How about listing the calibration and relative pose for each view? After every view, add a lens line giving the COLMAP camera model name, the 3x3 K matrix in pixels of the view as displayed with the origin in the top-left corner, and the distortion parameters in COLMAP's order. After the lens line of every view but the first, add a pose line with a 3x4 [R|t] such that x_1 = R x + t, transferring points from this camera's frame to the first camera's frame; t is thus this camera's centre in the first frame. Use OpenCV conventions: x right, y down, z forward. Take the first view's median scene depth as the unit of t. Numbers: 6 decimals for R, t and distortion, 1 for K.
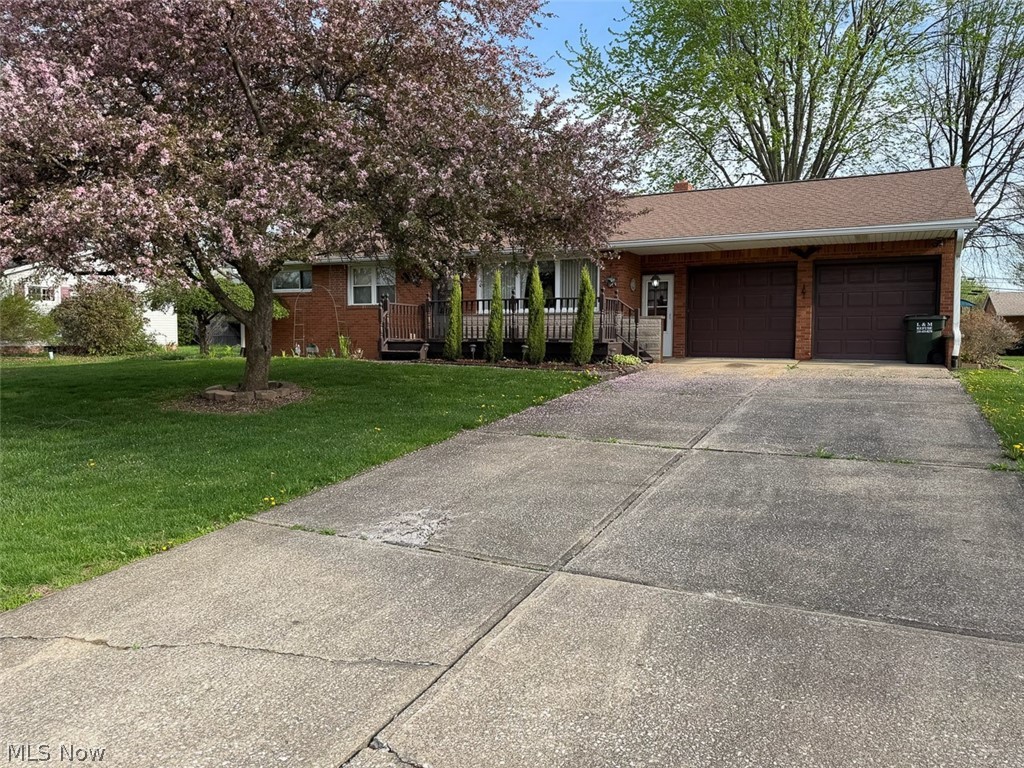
lens RADIAL K [[716.5, 0, 514.8], [0, 716.5, 381.4], [0, 0, 1]] dist [0.066140, -0.042015]
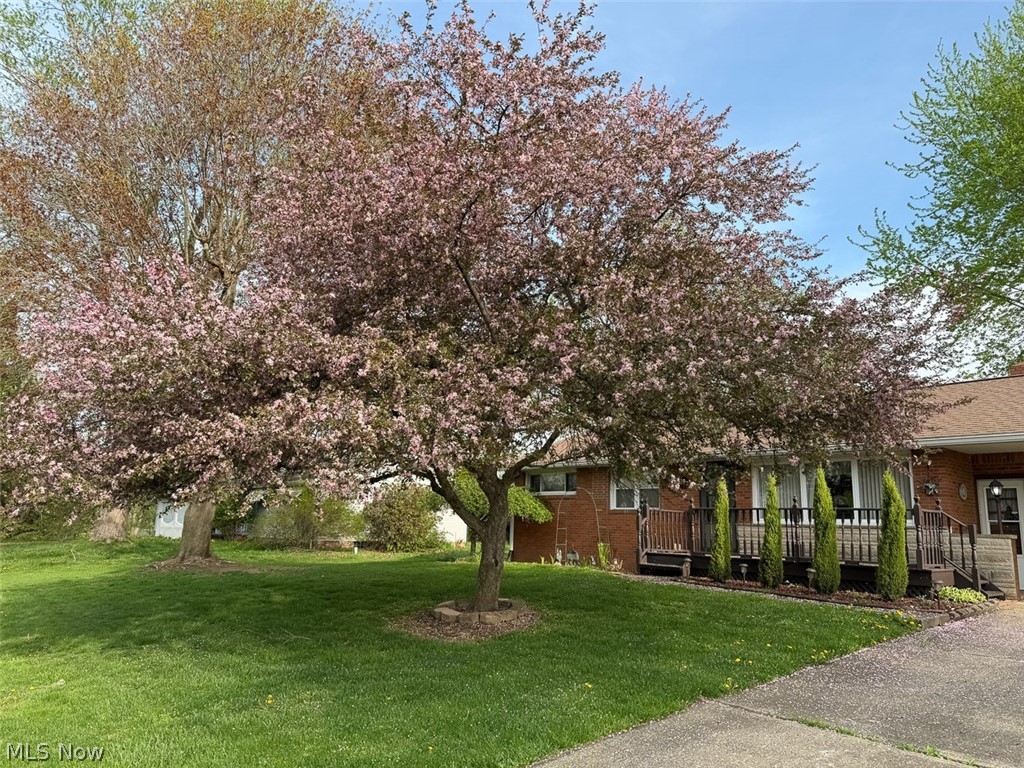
lens RADIAL K [[716.5, 0, 540.9], [0, 716.5, 375.9], [0, 0, 1]] dist [0.066140, -0.042015]
pose [[0.931082, -0.047912, -0.361649, 0.032612], [-0.052454, 0.963455, -0.262685, -0.025592], [0.361019, 0.263552, 0.894542, 0.099539]]
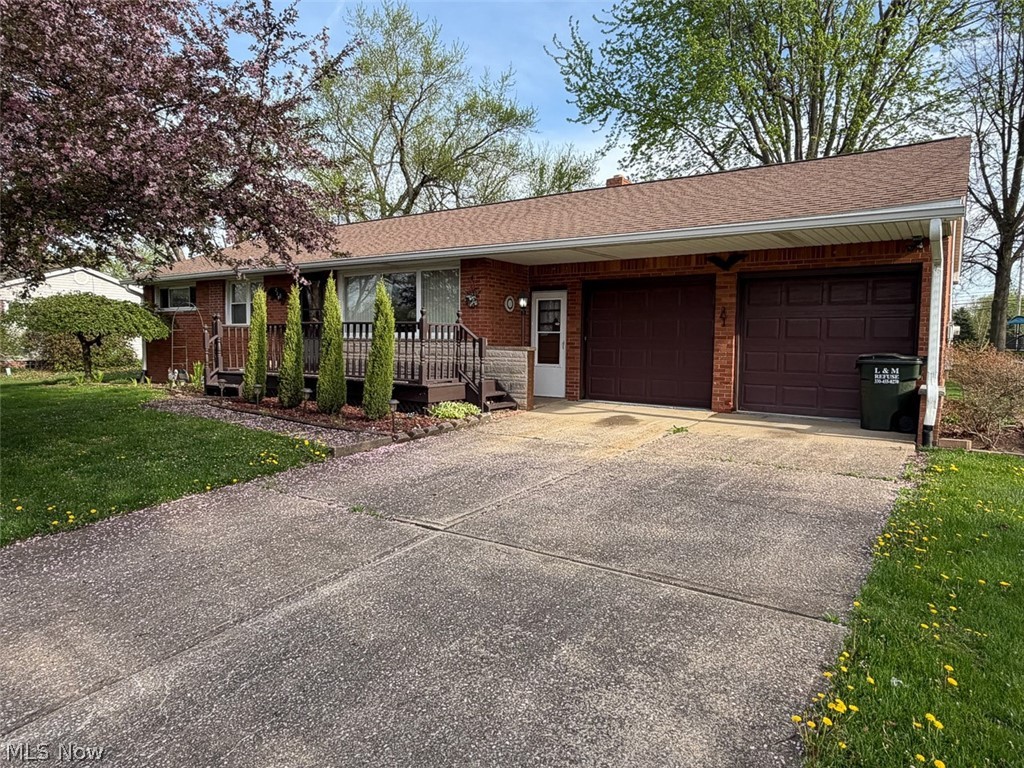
lens RADIAL K [[634.1, 0, 521.7], [0, 634.1, 376.5], [0, 0, 1]] dist [0.038502, 0.002464]
pose [[0.991308, 0.020754, -0.129917, 0.290687], [-0.022149, 0.999711, -0.009305, -0.055876], [0.129686, 0.012102, 0.991481, 0.362221]]
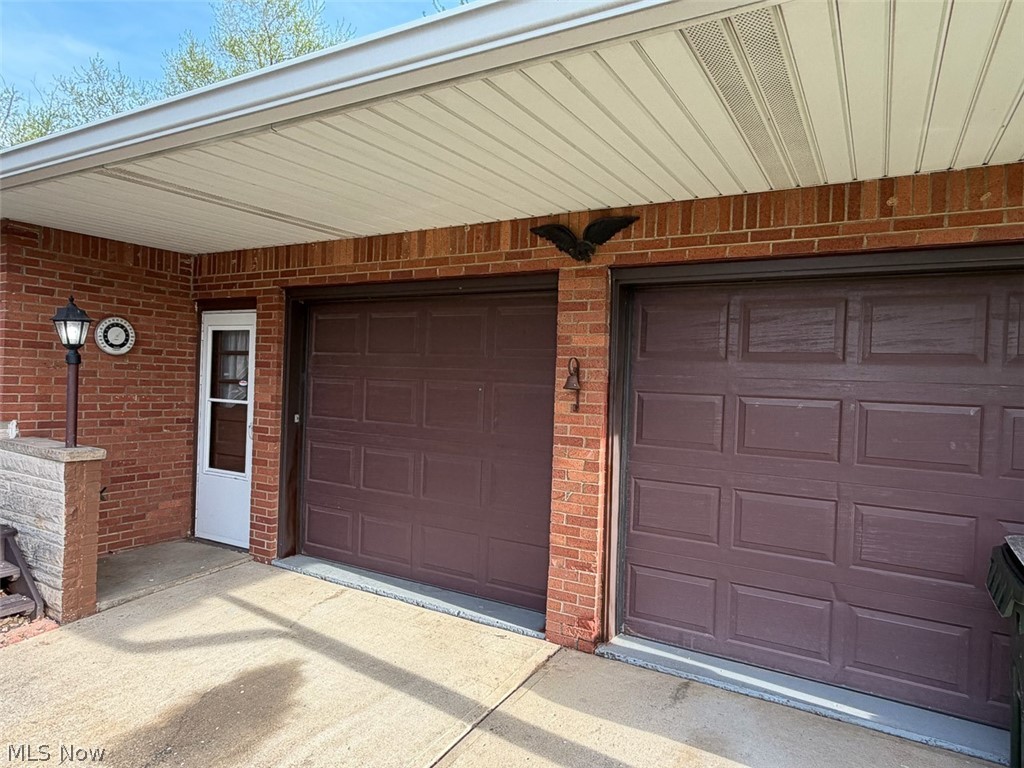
lens RADIAL K [[634.1, 0, 506.5], [0, 634.1, 384.5], [0, 0, 1]] dist [0.038502, 0.002464]
pose [[0.997286, 0.032457, -0.066078, 0.397045], [-0.035705, 0.998181, -0.048583, -0.114277], [0.064381, 0.050810, 0.996631, 0.784543]]
